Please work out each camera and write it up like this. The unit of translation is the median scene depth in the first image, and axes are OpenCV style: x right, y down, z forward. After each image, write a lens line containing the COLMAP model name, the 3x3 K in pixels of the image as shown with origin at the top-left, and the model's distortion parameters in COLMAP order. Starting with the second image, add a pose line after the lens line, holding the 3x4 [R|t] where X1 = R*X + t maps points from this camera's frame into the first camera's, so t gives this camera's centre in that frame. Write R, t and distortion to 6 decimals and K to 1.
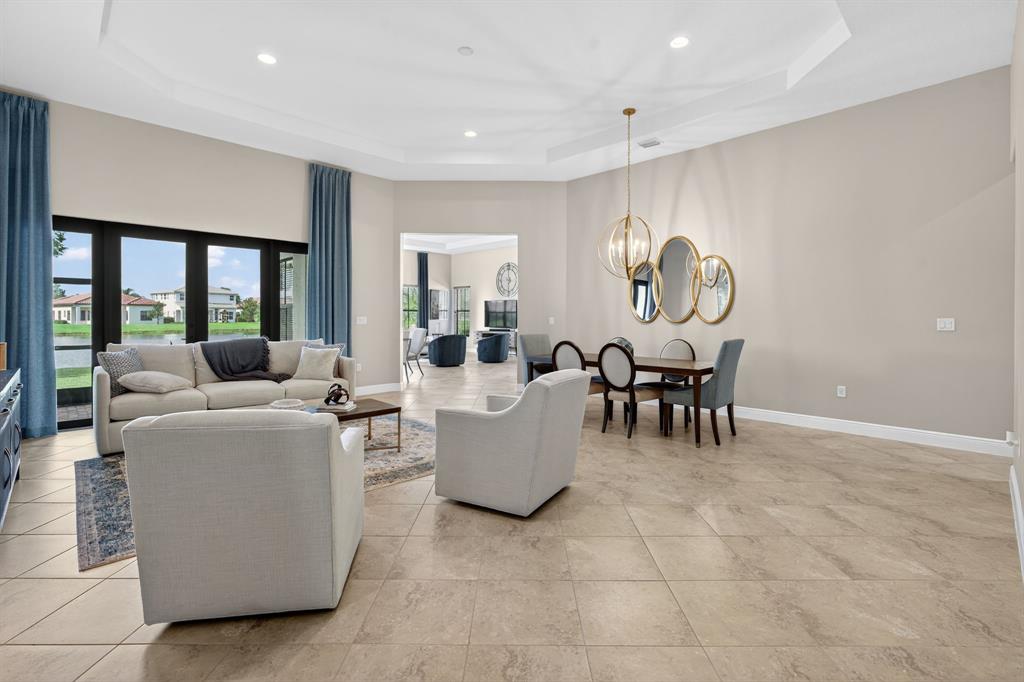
lens RADIAL K [[462.1, 0, 513.7], [0, 462.1, 311.5], [0, 0, 1]] dist [0.002822, 0.000010]
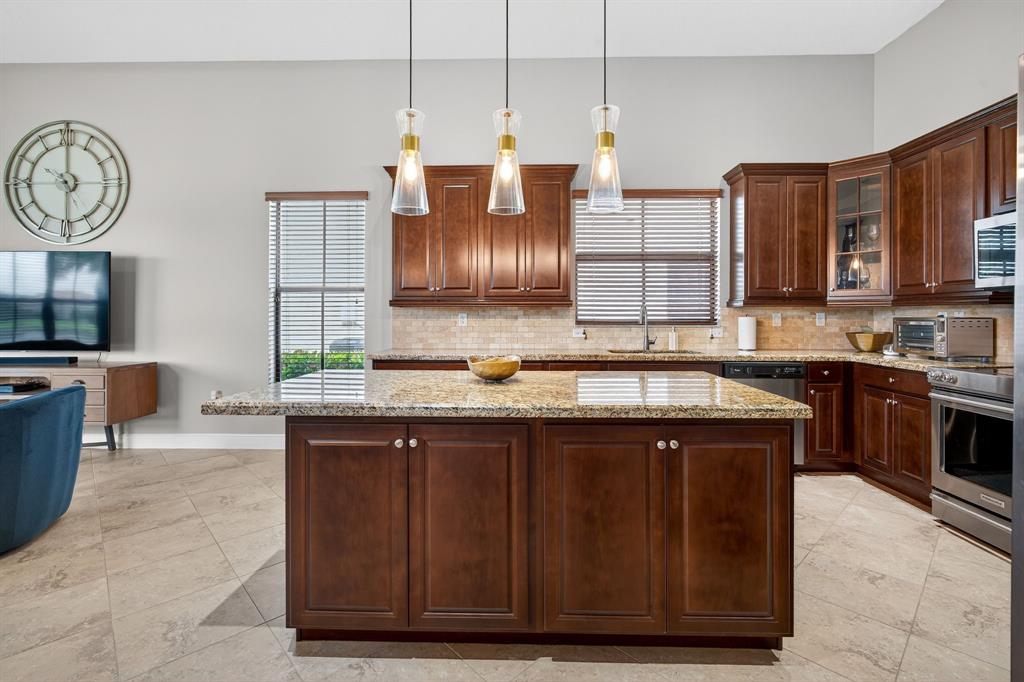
lens RADIAL K [[462.1, 0, 513.7], [0, 462.1, 311.5], [0, 0, 1]] dist [0.002822, 0.000010]
pose [[0.720079, -0.001198, 0.693891, -0.028529], [-0.002867, 0.999985, 0.004701, 0.023634], [-0.693886, -0.005375, 0.720065, 1.506682]]
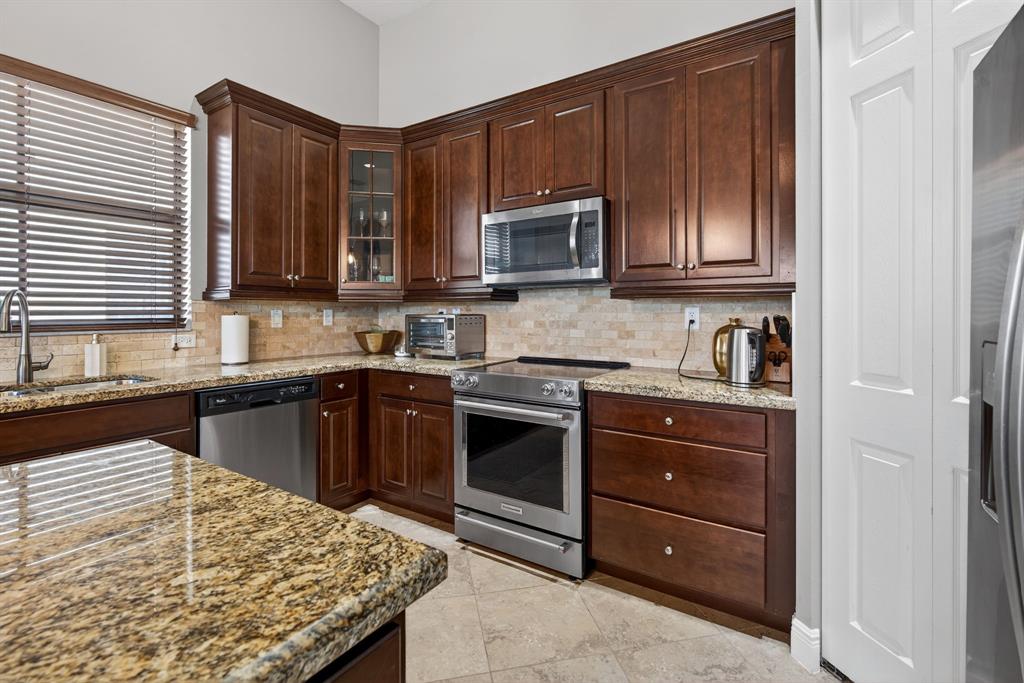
lens RADIAL K [[462.1, 0, 513.7], [0, 462.1, 312.0], [0, 0, 1]] dist [0.002822, 0.000010]
pose [[-0.222625, -0.005023, 0.974891, 0.178221], [-0.009904, 0.999947, 0.002890, 0.026694], [-0.974854, -0.009012, -0.222663, 1.589842]]
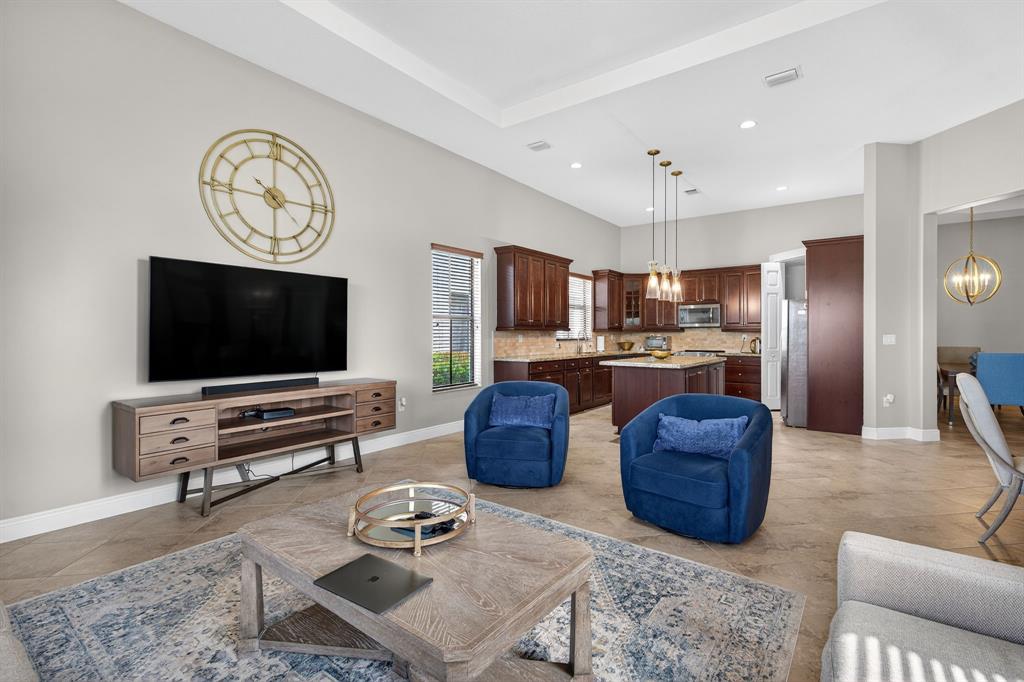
lens RADIAL K [[457.2, 0, 520.6], [0, 457.2, 328.1], [0, 0, 1]] dist [0.001314, 0.000959]
pose [[-0.149960, 0.007681, 0.988662, -0.747842], [-0.011118, 0.999893, -0.009454, 0.024508], [-0.988630, -0.012410, -0.149859, 2.239371]]
